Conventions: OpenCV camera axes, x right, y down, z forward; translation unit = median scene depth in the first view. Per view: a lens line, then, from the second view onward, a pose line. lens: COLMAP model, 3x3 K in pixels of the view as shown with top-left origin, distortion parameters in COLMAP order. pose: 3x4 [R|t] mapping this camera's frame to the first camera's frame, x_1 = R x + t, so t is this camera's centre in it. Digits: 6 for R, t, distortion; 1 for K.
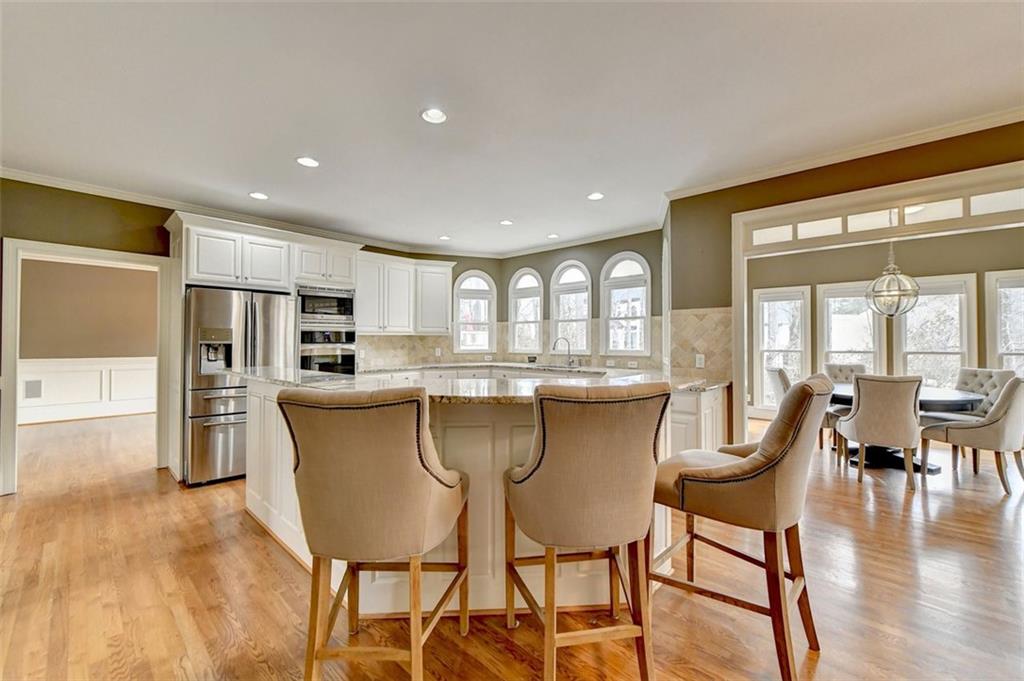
lens RADIAL K [[402.5, 0, 514.7], [0, 402.5, 338.1], [0, 0, 1]] dist [-0.008226, 0.000409]
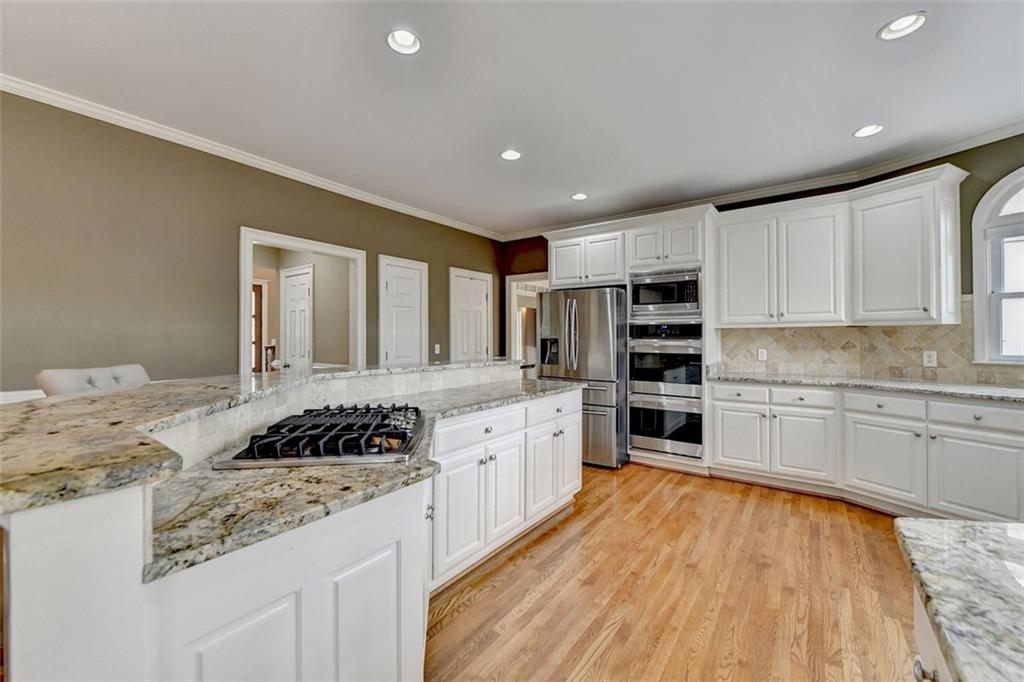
lens RADIAL K [[402.5, 0, 521.2], [0, 402.5, 333.2], [0, 0, 1]] dist [-0.008226, 0.000409]
pose [[0.120325, -0.007476, -0.992706, 0.266937], [0.007257, 0.999952, -0.006651, 0.003690], [0.992708, -0.006404, 0.120373, 0.507025]]
